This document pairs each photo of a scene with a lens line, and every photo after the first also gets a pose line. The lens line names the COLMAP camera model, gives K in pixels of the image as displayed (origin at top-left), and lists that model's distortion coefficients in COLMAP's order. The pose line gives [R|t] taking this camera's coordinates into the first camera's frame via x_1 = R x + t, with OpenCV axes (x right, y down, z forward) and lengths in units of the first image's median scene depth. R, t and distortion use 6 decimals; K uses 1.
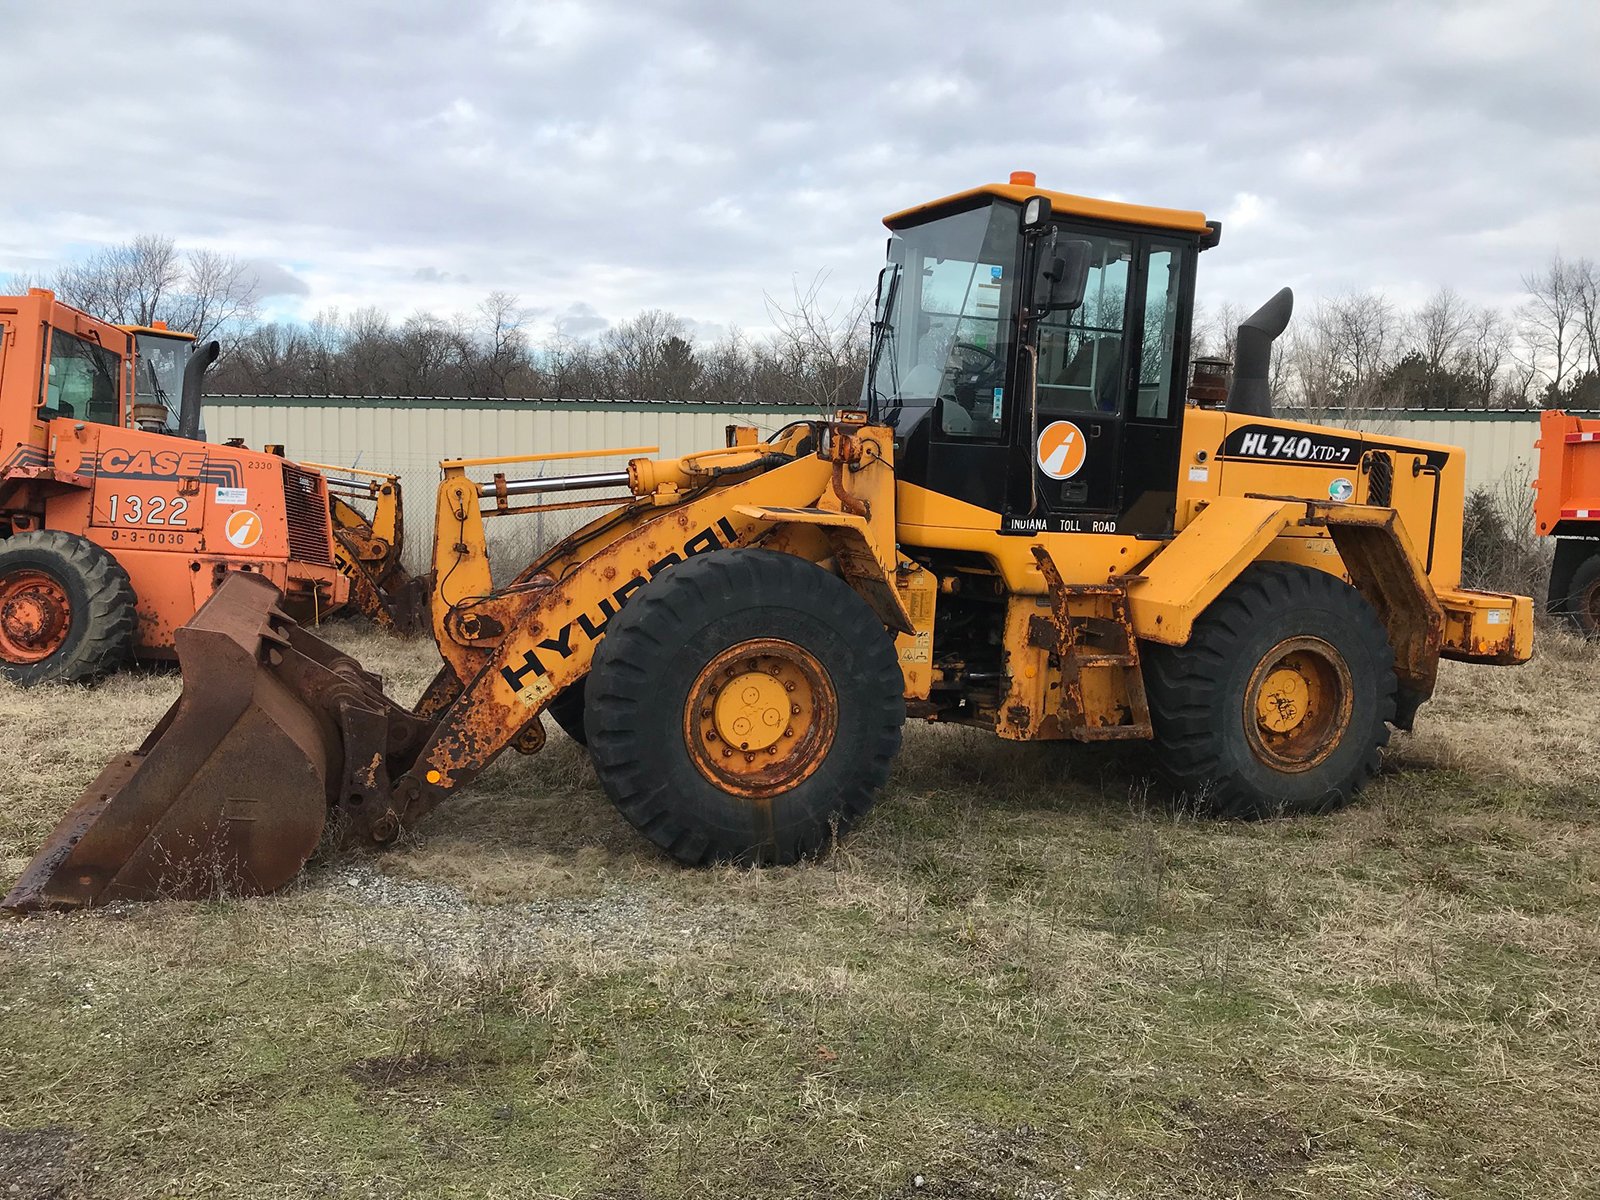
lens RADIAL K [[1316.8, 0, 800.0], [0, 1316.8, 600.0], [0, 0, 1]] dist [0.031352, -0.008532]
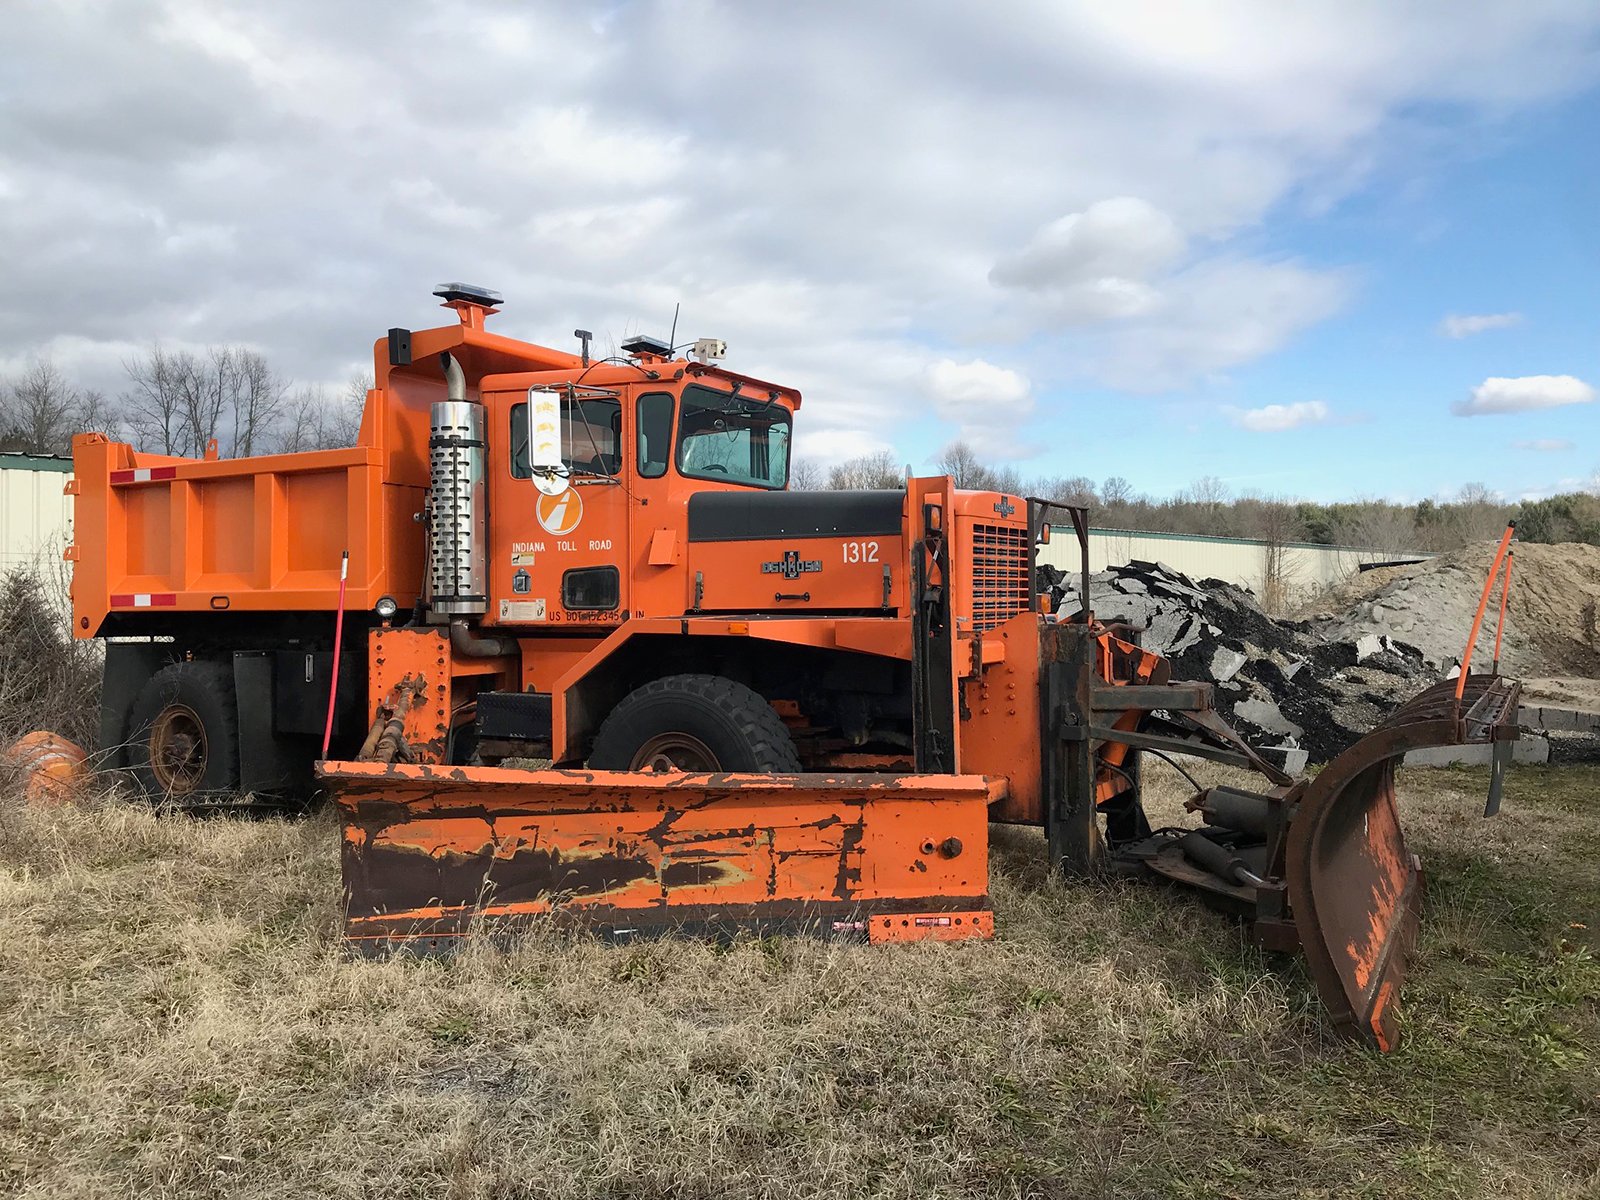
lens RADIAL K [[1316.8, 0, 800.0], [0, 1316.8, 600.0], [0, 0, 1]] dist [0.031352, -0.008532]
pose [[0.579020, -0.016190, 0.815153, 0.574462], [0.072748, 0.996841, -0.031876, -0.051127], [-0.812061, 0.077758, 0.578369, 0.866616]]
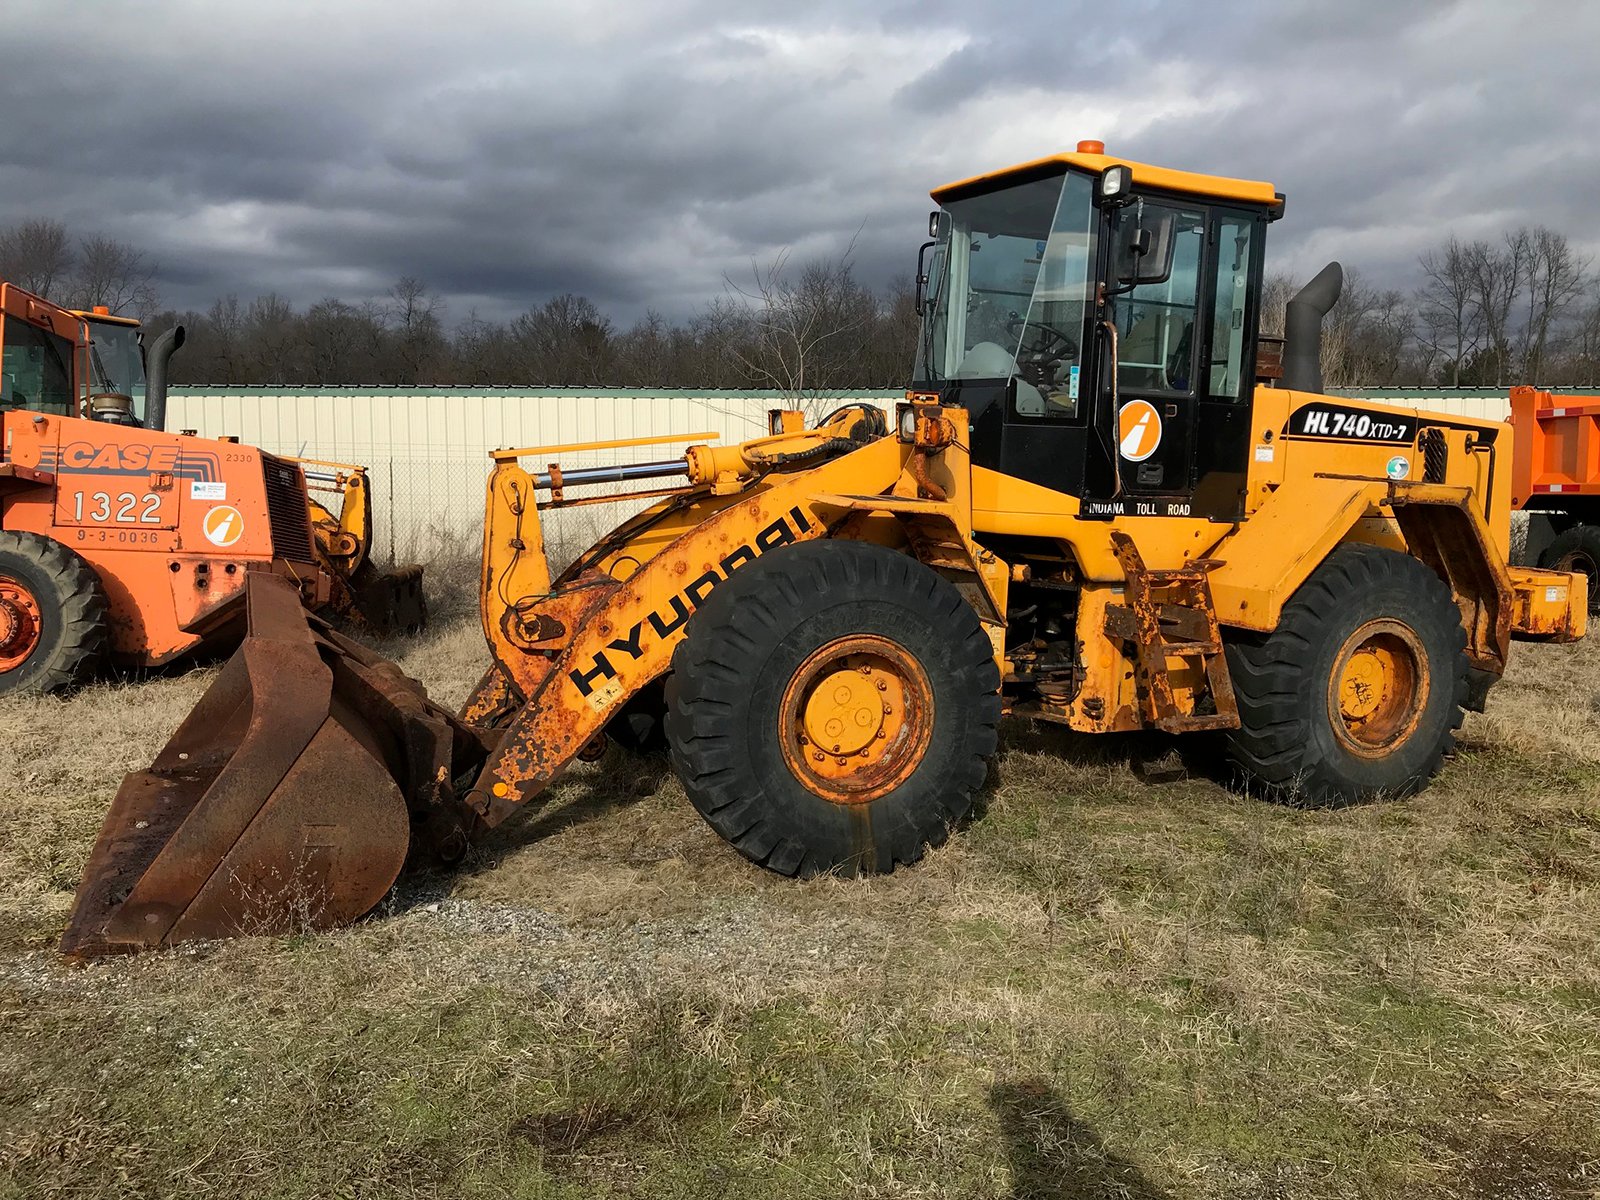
lens RADIAL K [[1316.8, 0, 800.0], [0, 1316.8, 600.0], [0, 0, 1]] dist [0.031352, -0.008532]
pose [[0.997853, -0.020009, 0.062357, -0.109826], [0.019310, 0.999744, 0.011781, -0.006356], [-0.062577, -0.010551, 0.997984, 0.052045]]
